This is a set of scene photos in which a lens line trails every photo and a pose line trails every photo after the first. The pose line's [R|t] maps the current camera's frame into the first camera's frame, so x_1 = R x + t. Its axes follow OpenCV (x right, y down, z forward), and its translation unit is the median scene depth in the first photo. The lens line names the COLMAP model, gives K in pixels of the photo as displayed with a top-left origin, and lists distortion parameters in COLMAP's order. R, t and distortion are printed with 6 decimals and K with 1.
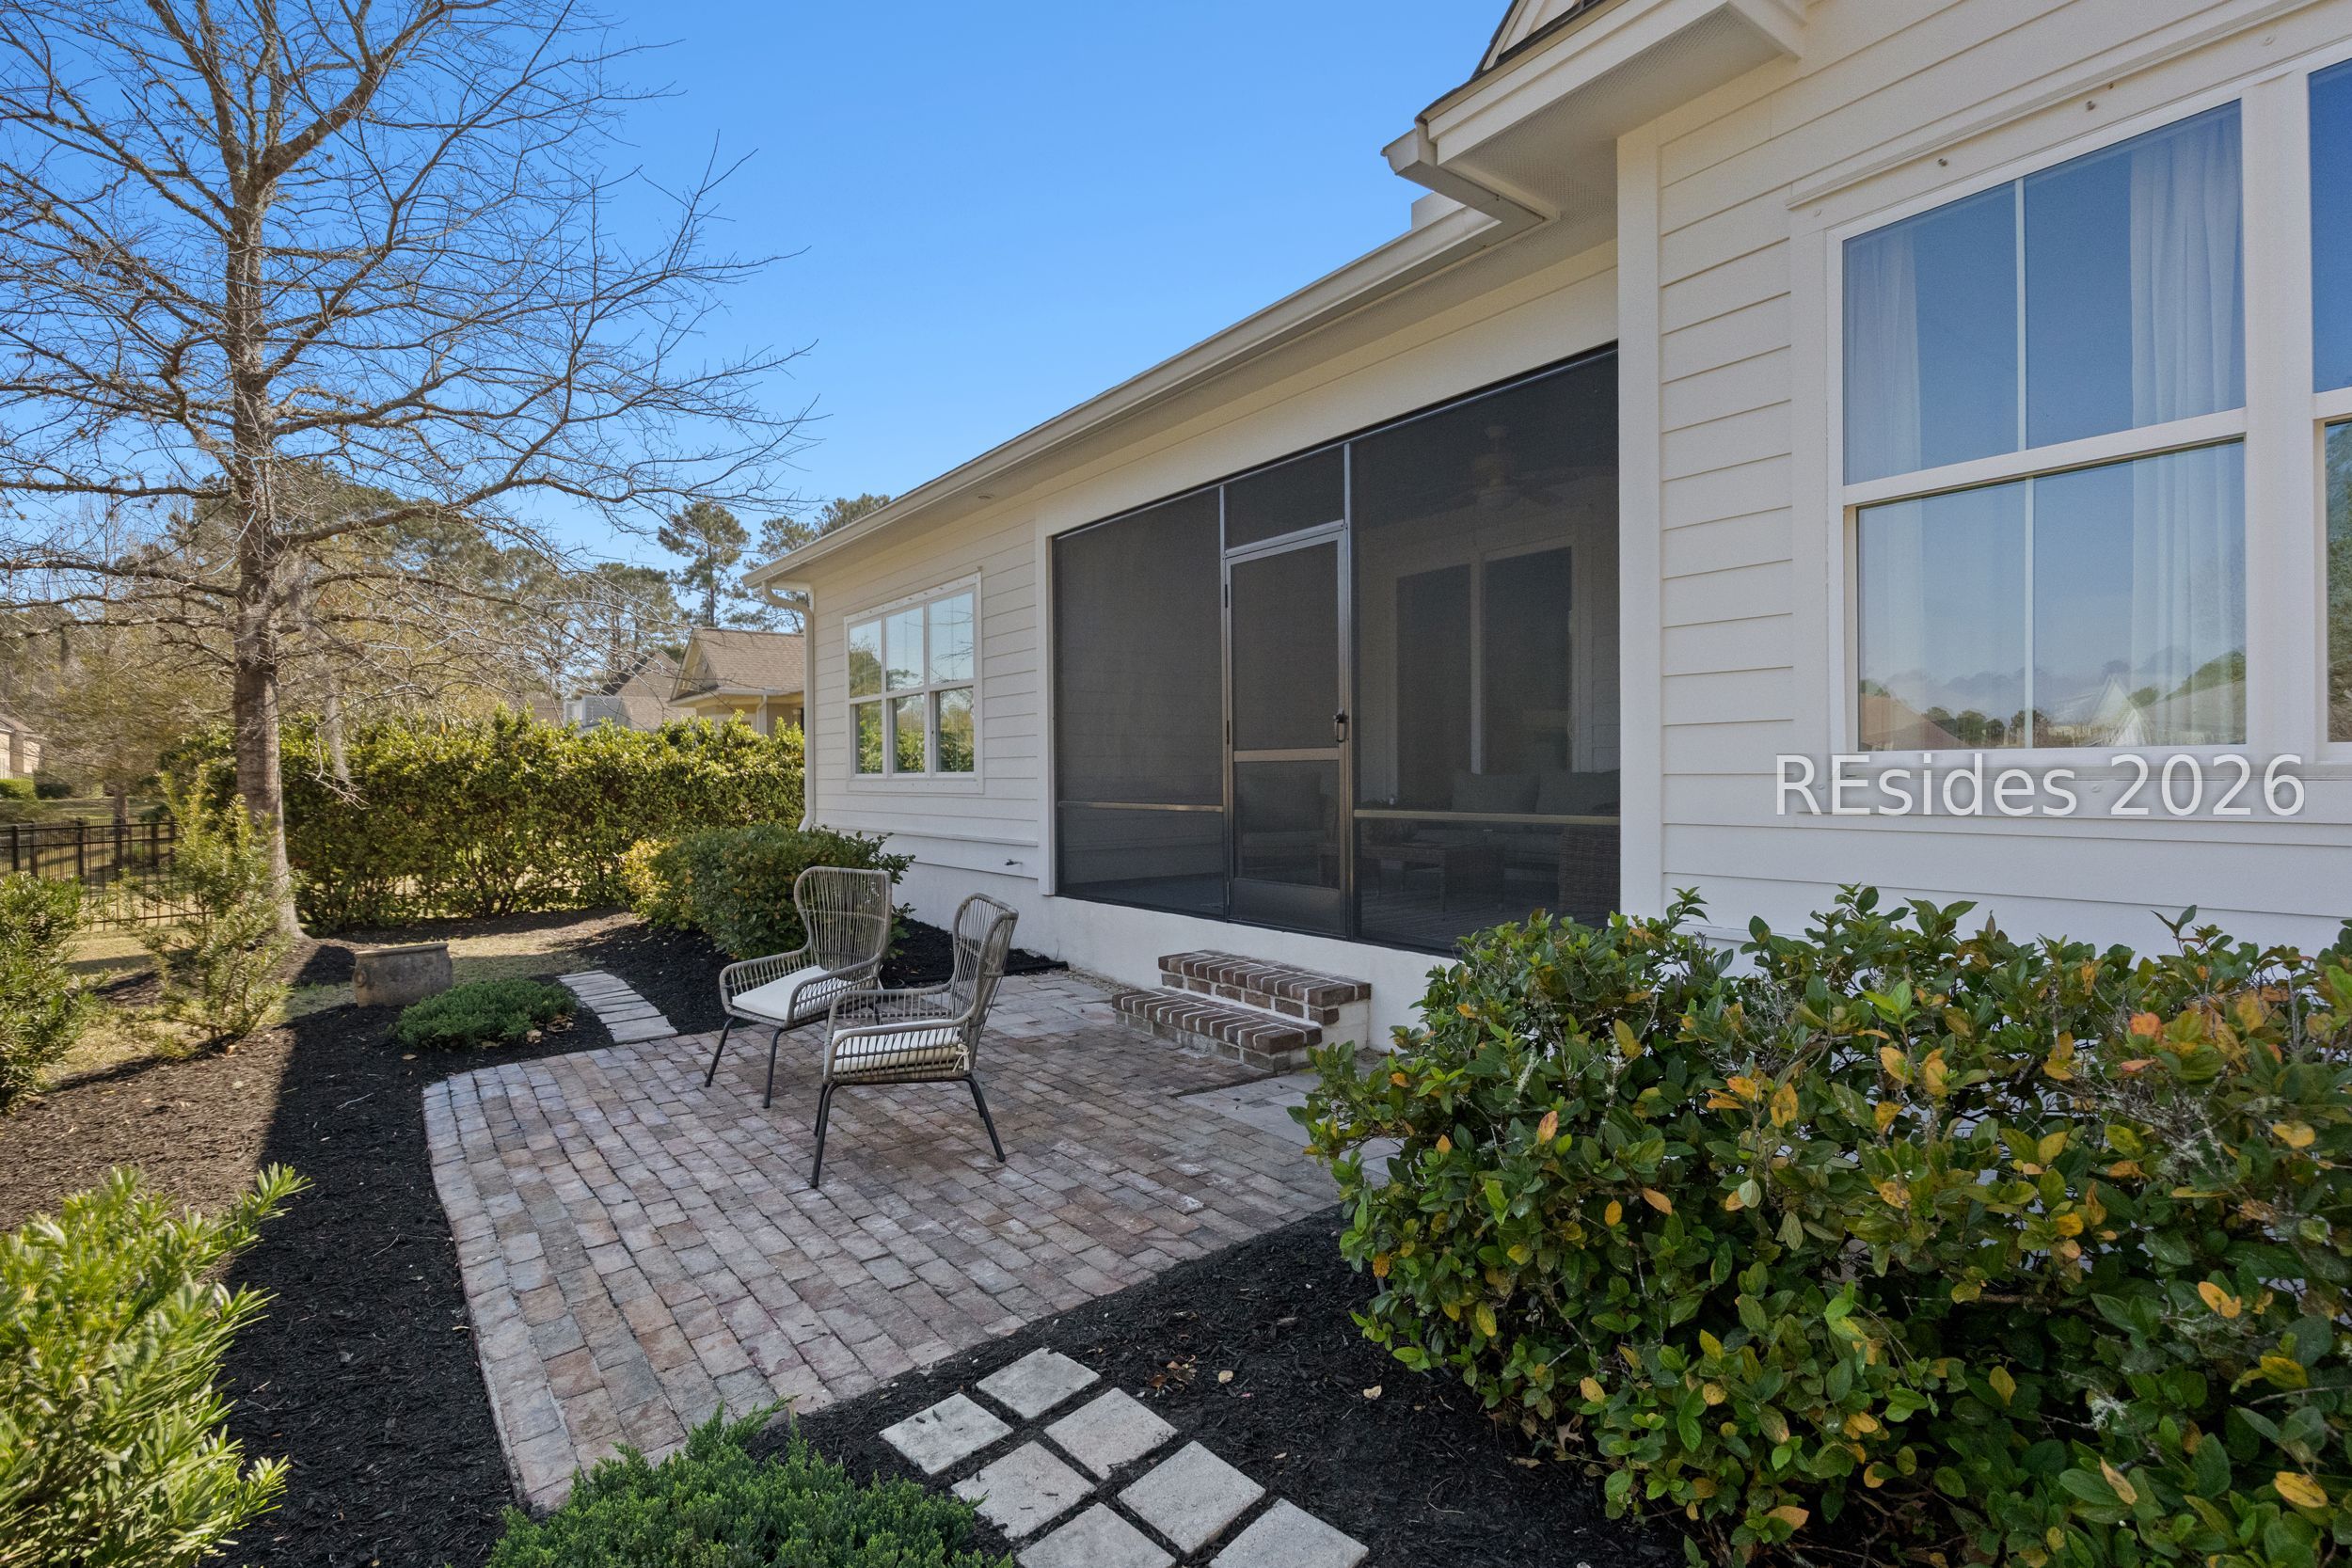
lens RADIAL K [[905.6, 0, 1176.1], [0, 905.6, 779.1], [0, 0, 1]] dist [-0.002129, -0.000039]
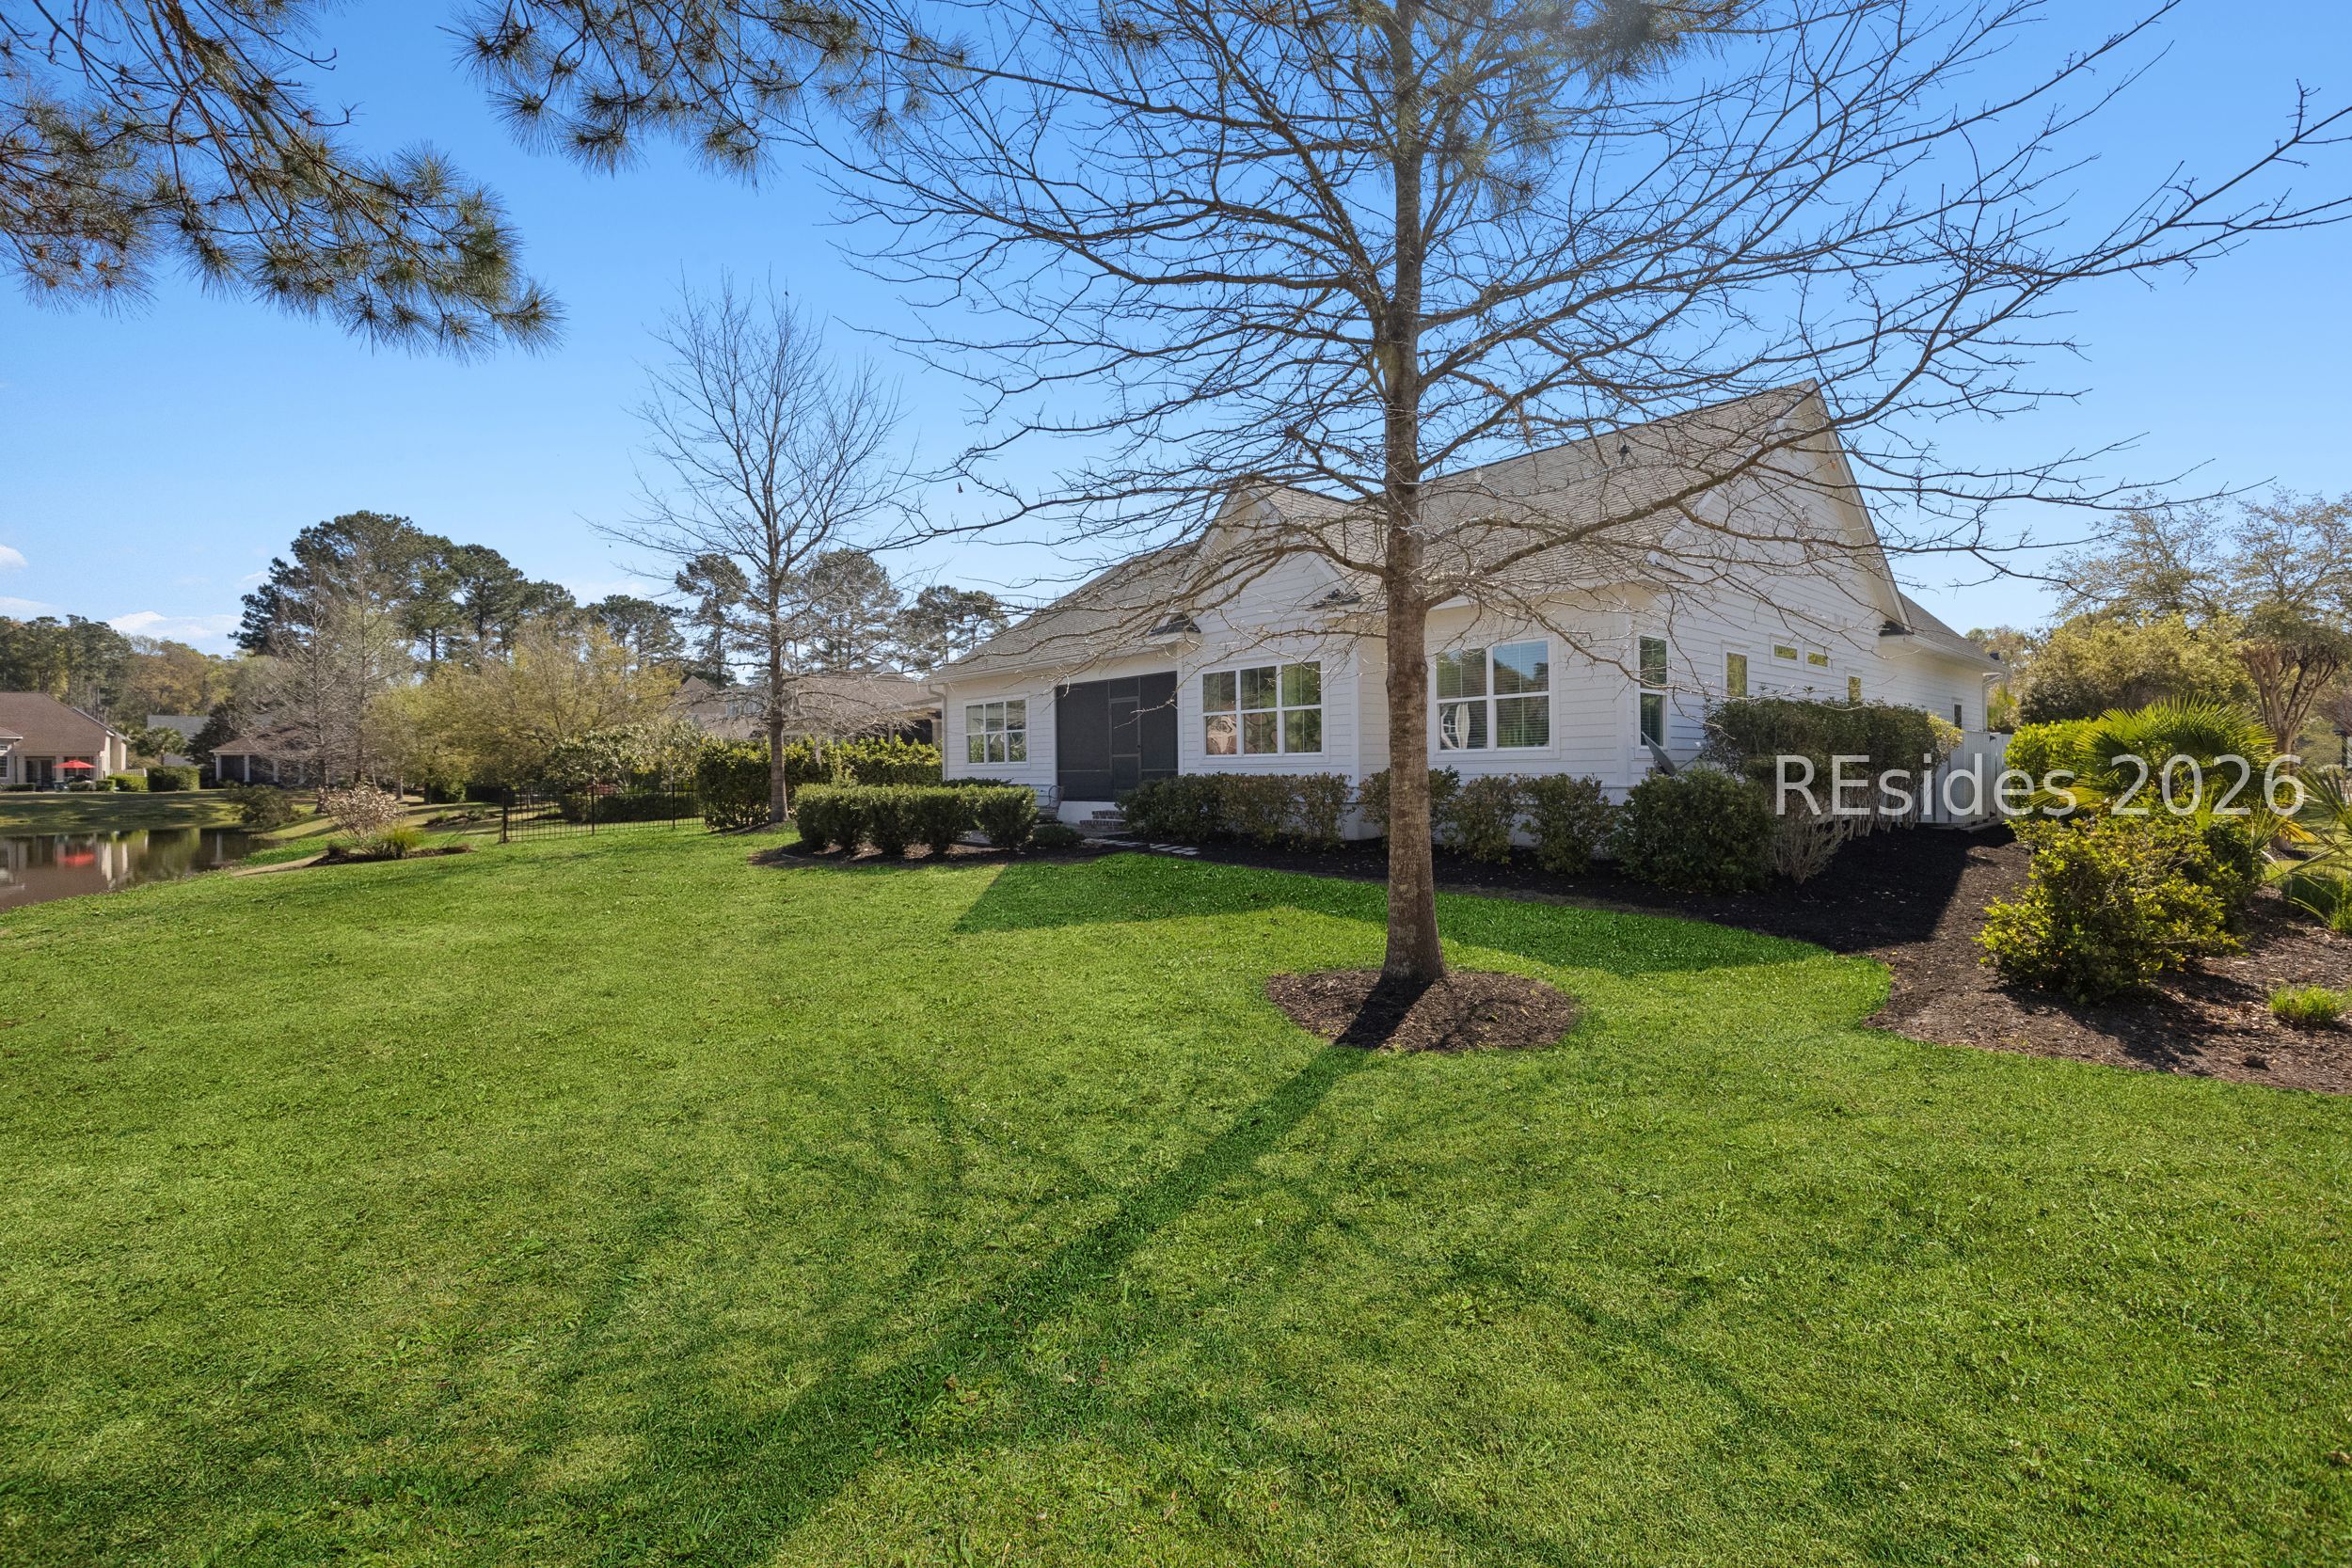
lens RADIAL K [[905.6, 0, 1179.1], [0, 905.6, 784.8], [0, 0, 1]] dist [-0.002129, -0.000039]
pose [[0.995880, 0.005592, 0.090507, -0.000167], [-0.005200, 0.999976, -0.004568, 0.011617], [-0.090531, 0.004078, 0.995885, -0.283172]]
